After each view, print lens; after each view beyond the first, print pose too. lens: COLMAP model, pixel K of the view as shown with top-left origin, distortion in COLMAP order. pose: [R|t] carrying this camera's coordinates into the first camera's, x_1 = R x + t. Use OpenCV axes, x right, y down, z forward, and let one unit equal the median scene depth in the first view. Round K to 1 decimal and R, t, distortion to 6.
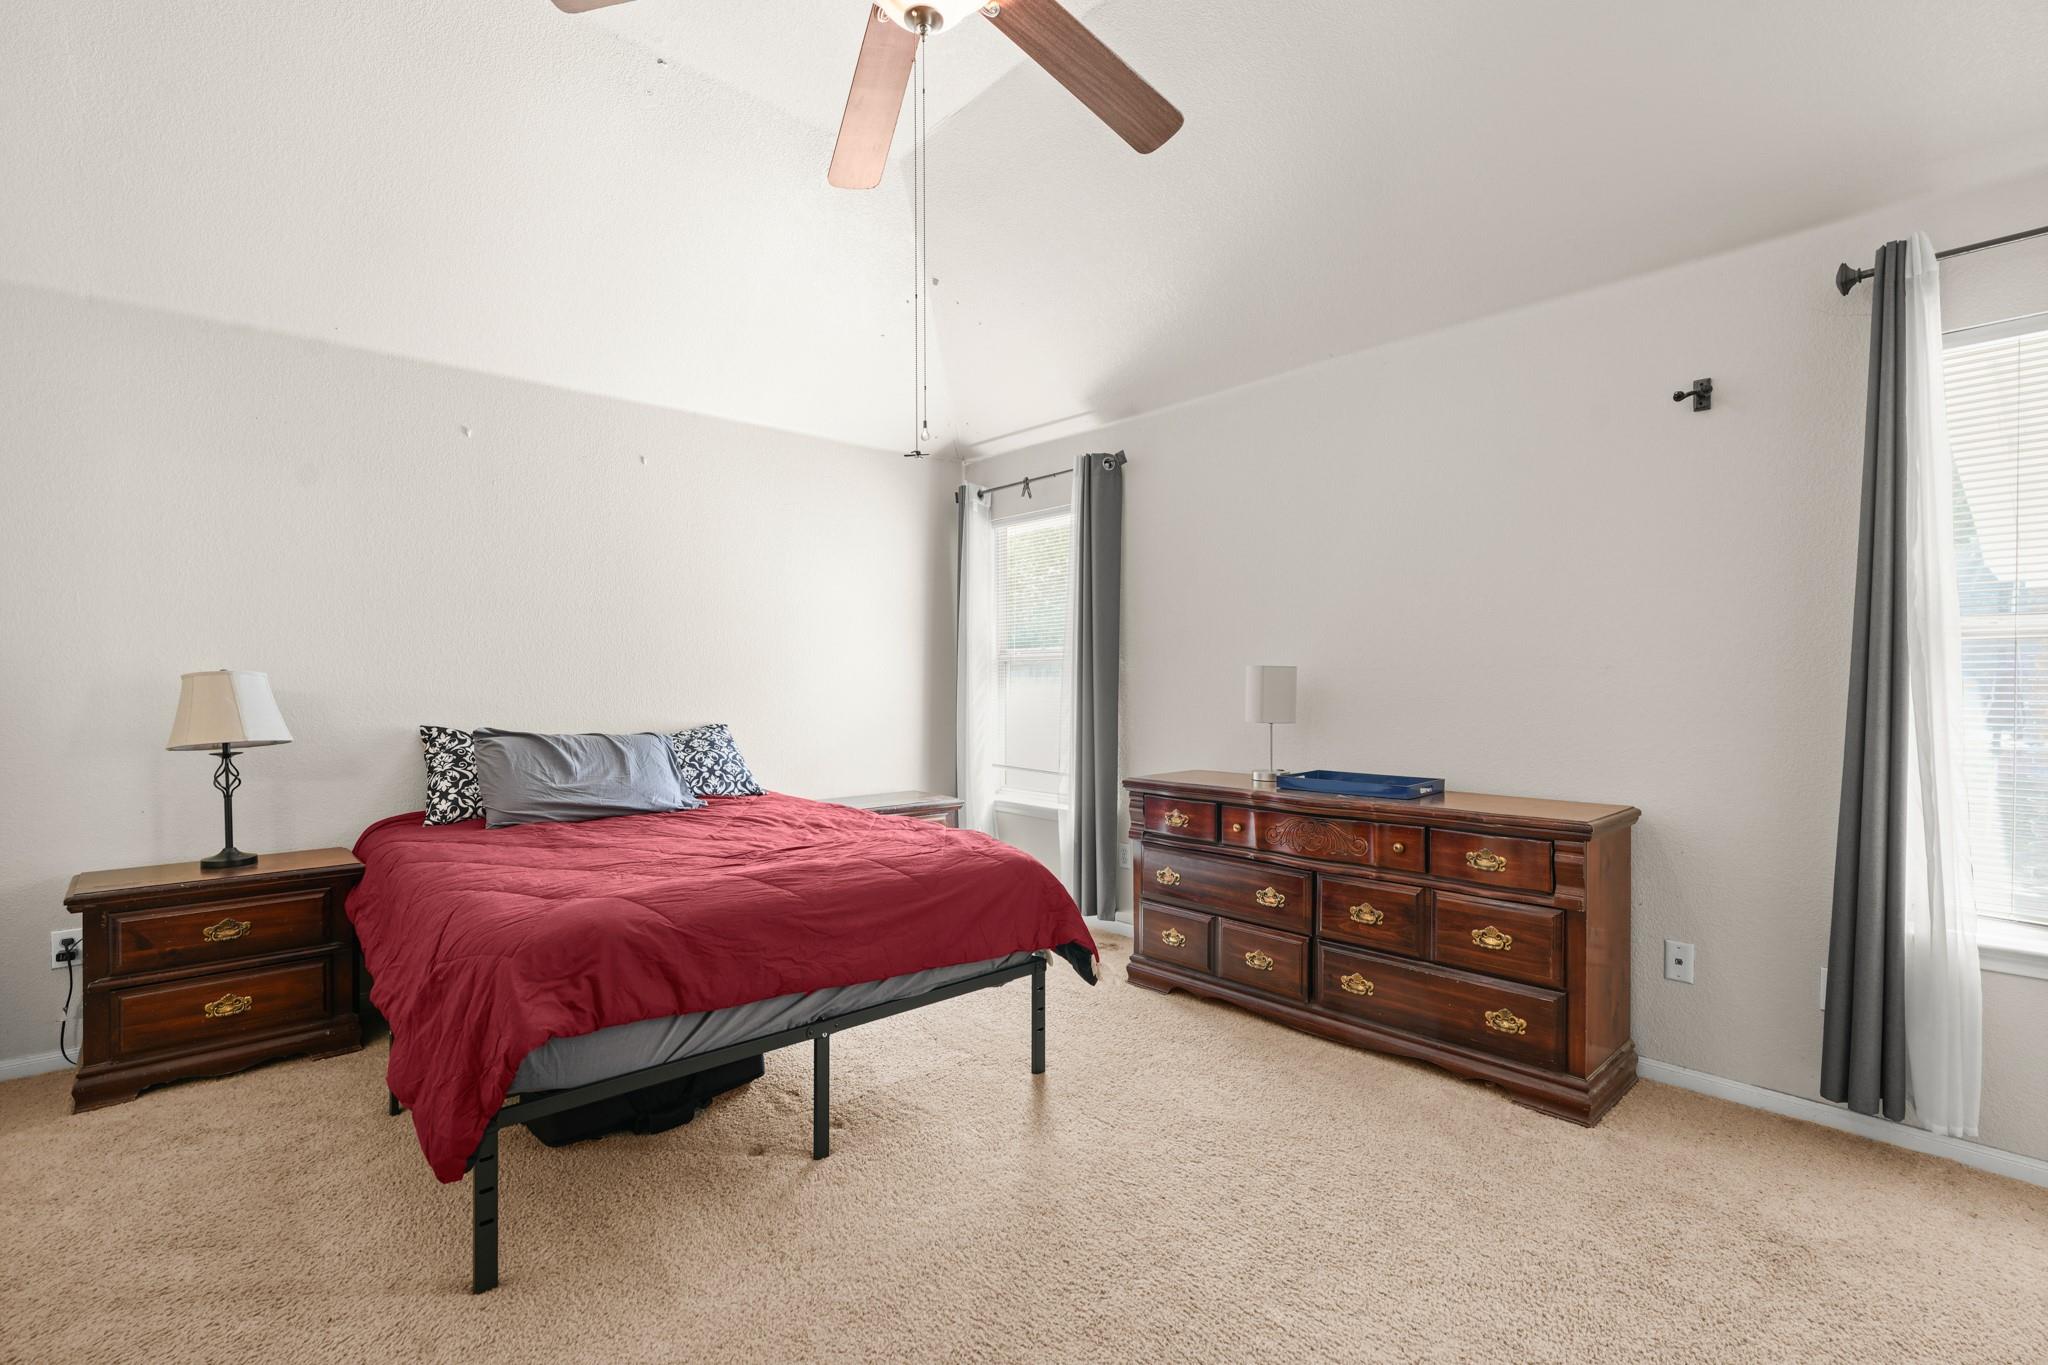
lens RADIAL K [[926.0, 0, 1023.9], [0, 926.0, 689.0], [0, 0, 1]] dist [0.000004, -0.000383]
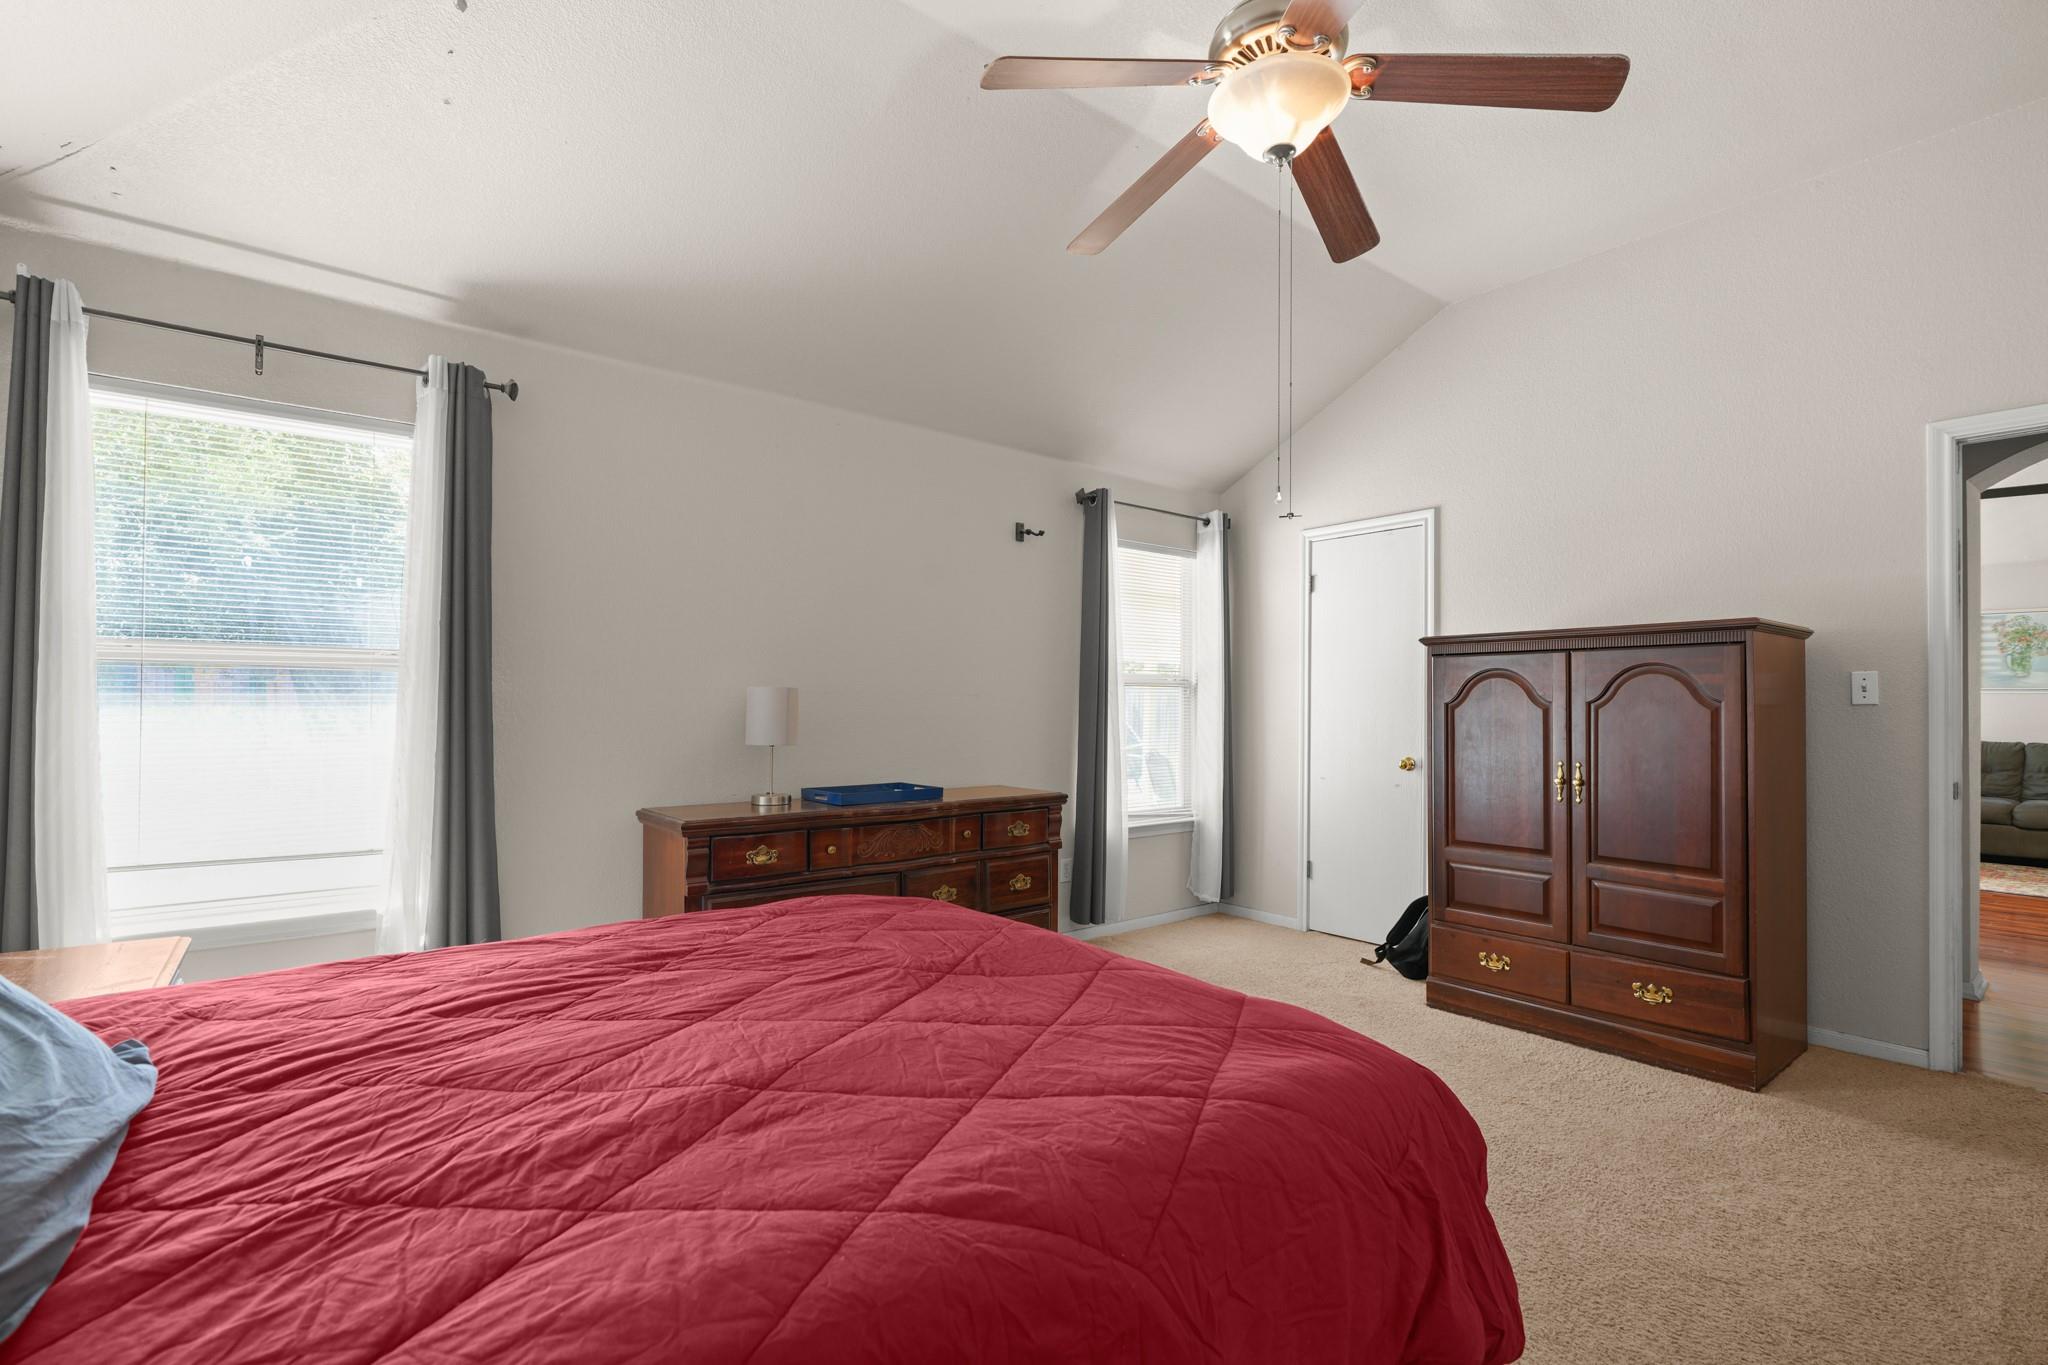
lens RADIAL K [[944.2, 0, 1025.8], [0, 944.2, 698.9], [0, 0, 1]] dist [-0.001378, -0.000557]
pose [[0.051649, 0.009085, 0.998624, -0.811881], [0.003696, 0.999950, -0.009288, -0.003145], [-0.998658, 0.004170, 0.051613, 0.763826]]
